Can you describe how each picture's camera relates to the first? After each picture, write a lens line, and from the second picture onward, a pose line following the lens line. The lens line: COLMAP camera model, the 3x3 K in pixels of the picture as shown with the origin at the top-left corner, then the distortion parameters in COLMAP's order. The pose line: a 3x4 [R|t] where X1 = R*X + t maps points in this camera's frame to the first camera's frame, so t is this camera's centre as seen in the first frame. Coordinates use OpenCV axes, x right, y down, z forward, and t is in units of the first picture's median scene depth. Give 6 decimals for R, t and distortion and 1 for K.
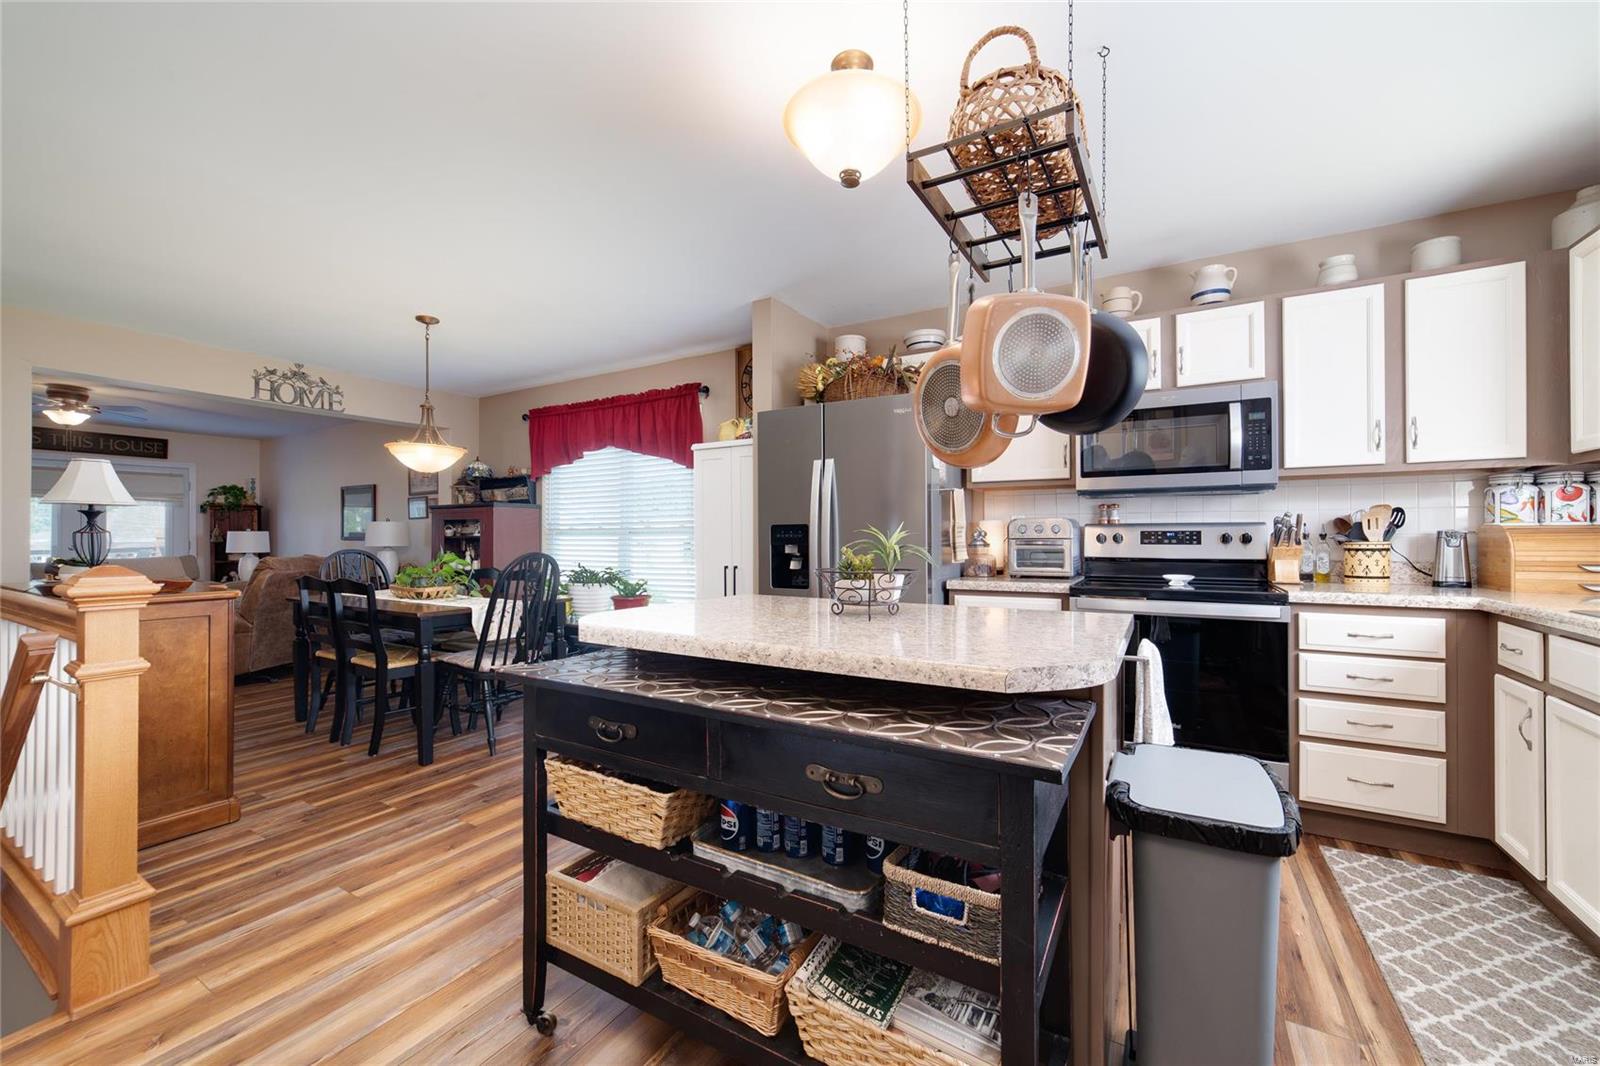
lens RADIAL K [[622.8, 0, 790.6], [0, 622.8, 532.5], [0, 0, 1]] dist [-0.035216, 0.008489]
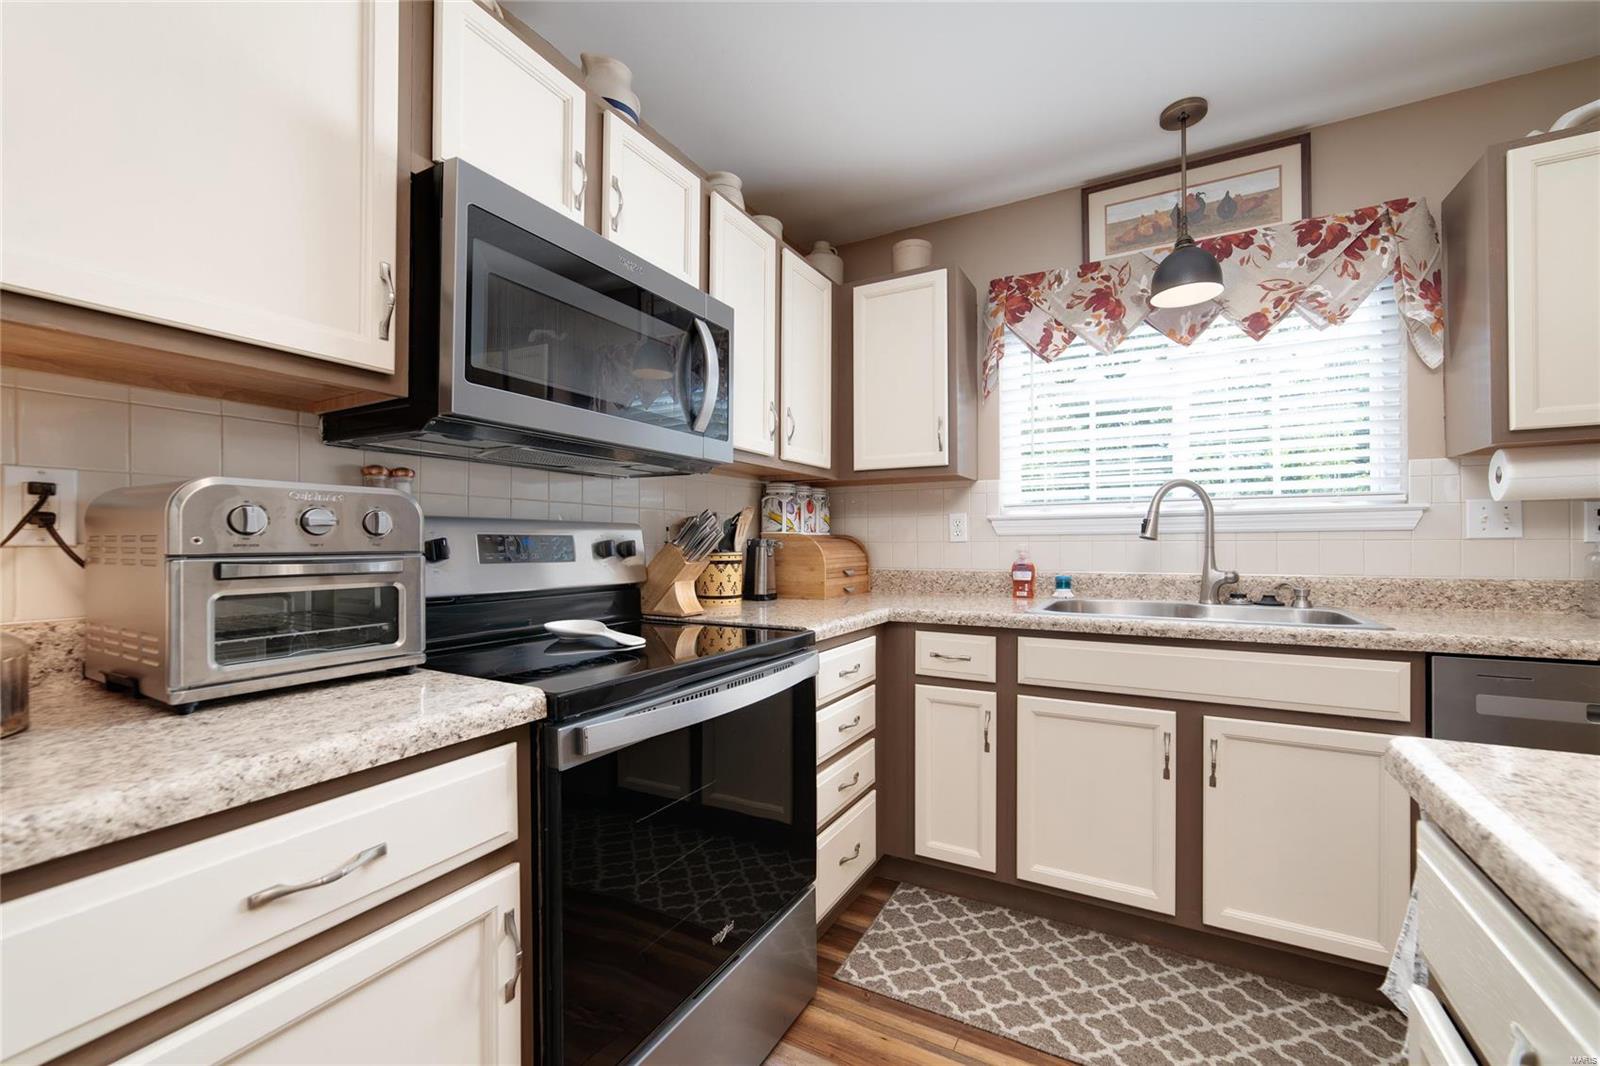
lens RADIAL K [[625.8, 0, 817.6], [0, 625.8, 542.3], [0, 0, 1]] dist [-0.010494, 0.000749]
pose [[-0.047812, 0.005401, 0.998842, 0.098674], [-0.002442, 0.999982, -0.005524, 0.005670], [-0.998853, -0.002704, -0.047798, 0.772256]]
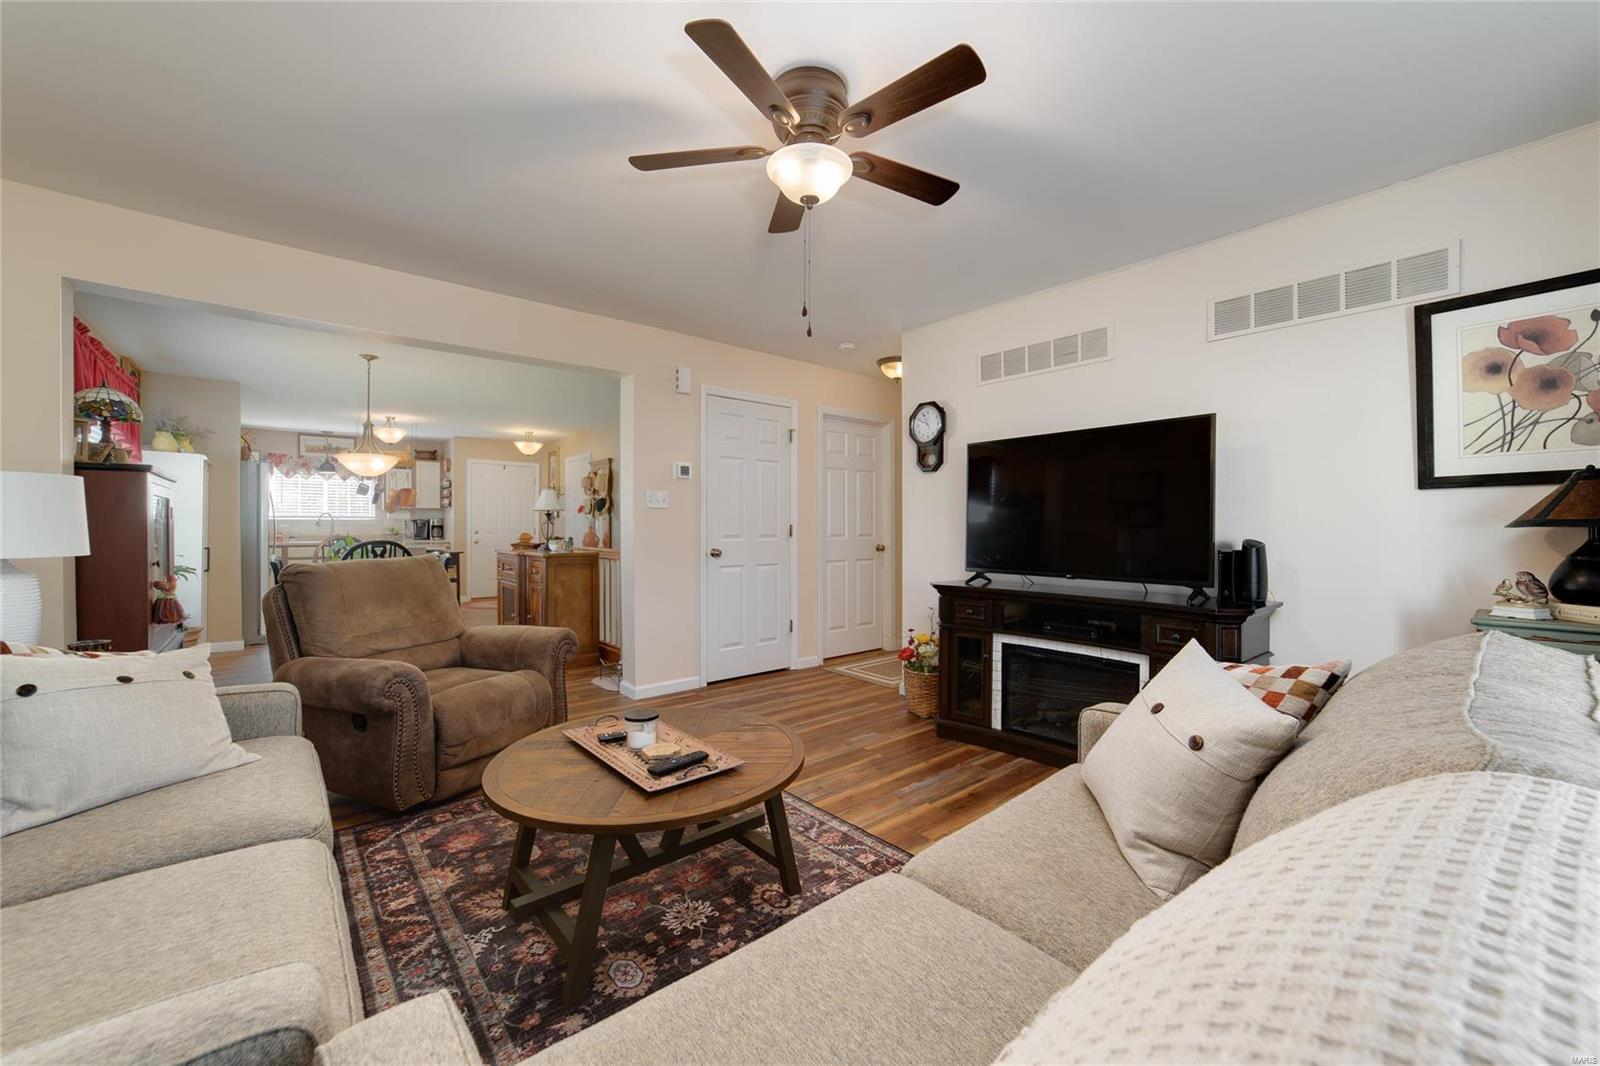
lens RADIAL K [[623.1, 0, 806.3], [0, 623.1, 529.7], [0, 0, 1]] dist [-0.011673, 0.000529]
pose [[-0.955471, 0.002910, 0.295071, -2.719287], [0.003032, 0.999995, -0.000042, 0.025892], [-0.295070, 0.000854, -0.955475, 2.785417]]
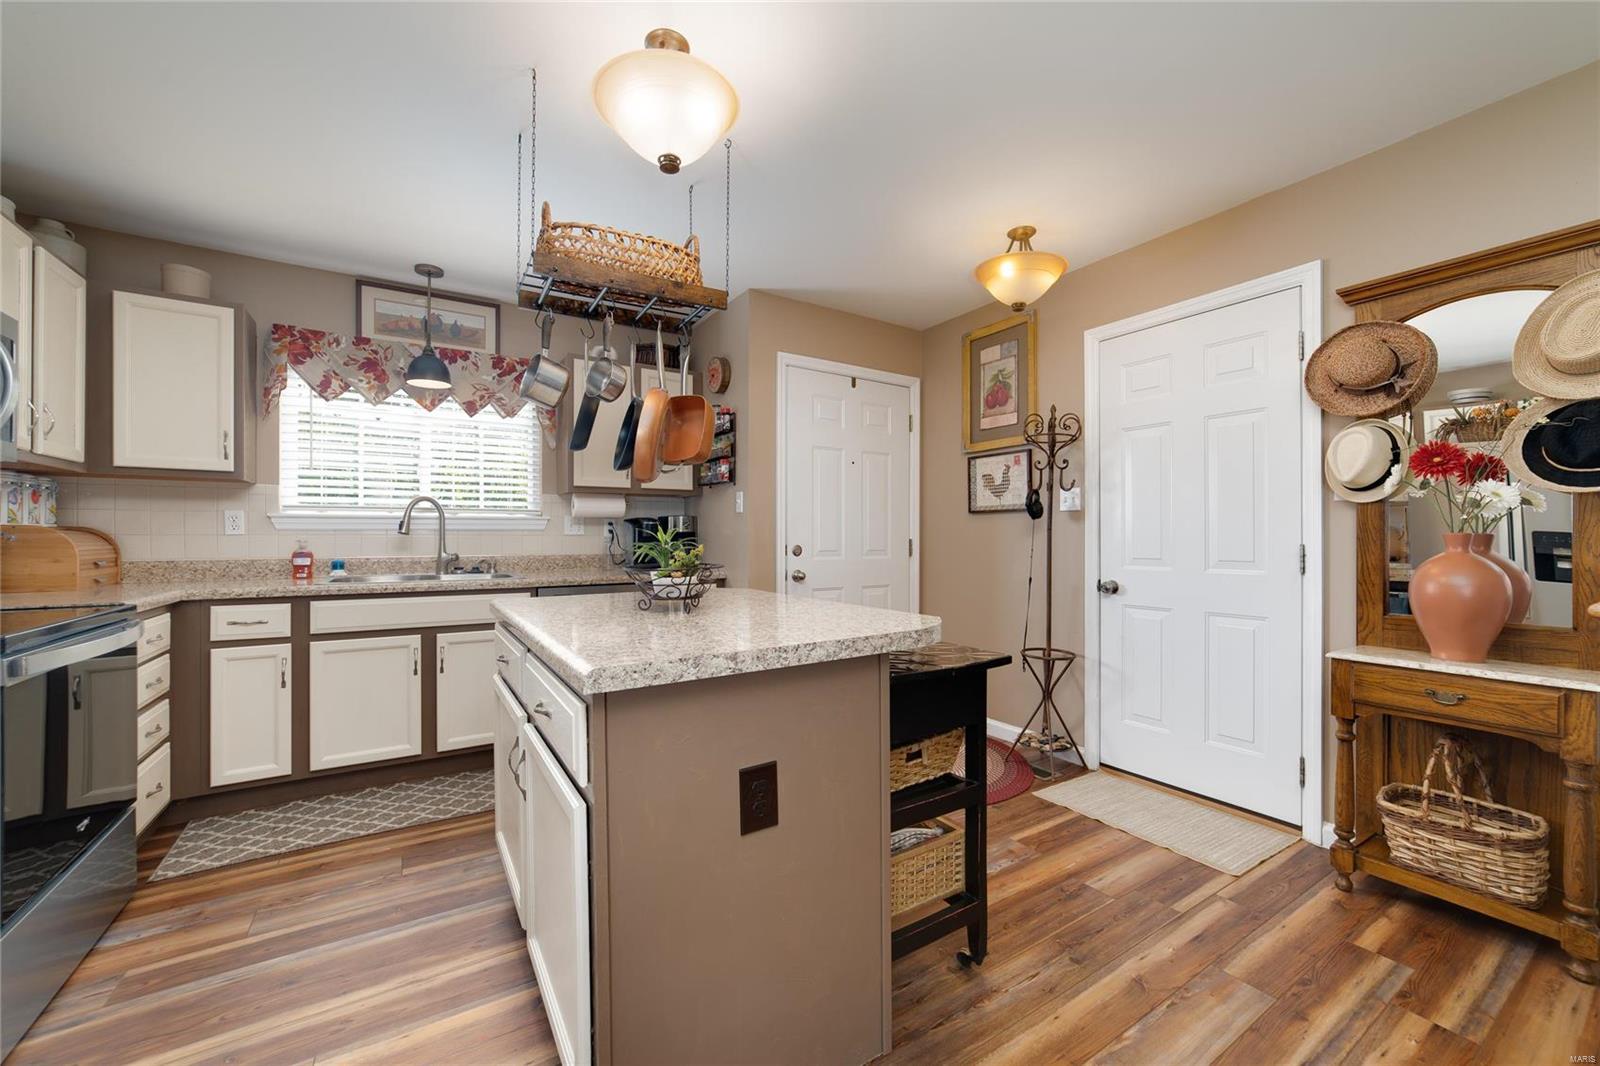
lens RADIAL K [[628.1, 0, 794.4], [0, 628.1, 535.9], [0, 0, 1]] dist [-0.025646, 0.007730]
pose [[-0.894367, 0.004085, 0.447316, -0.286773], [0.000772, 0.999971, -0.007589, 0.009756], [-0.447334, -0.006442, -0.894344, 1.016268]]
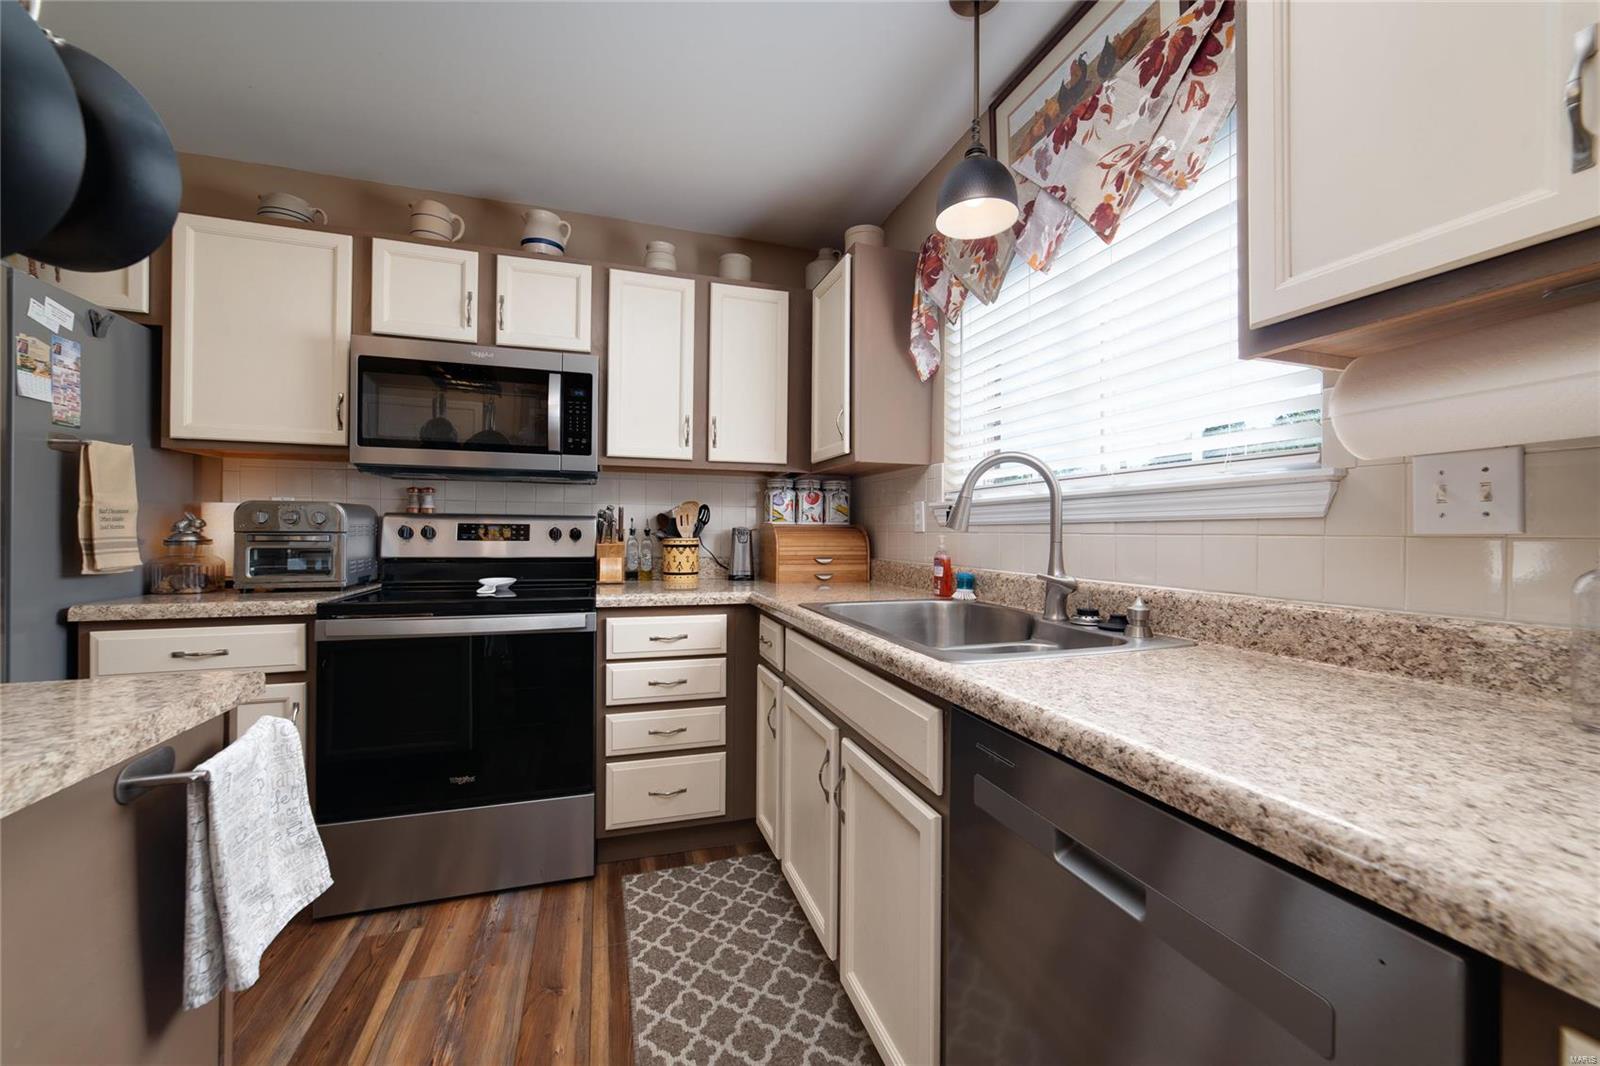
lens RADIAL K [[623.1, 0, 806.3], [0, 623.1, 529.7], [0, 0, 1]] dist [-0.011673, 0.000529]
pose [[0.645795, 0.010960, 0.763433, 0.249076], [-0.015187, 0.999884, -0.001508, -0.000108], [-0.763360, -0.010621, 0.645886, 0.148429]]
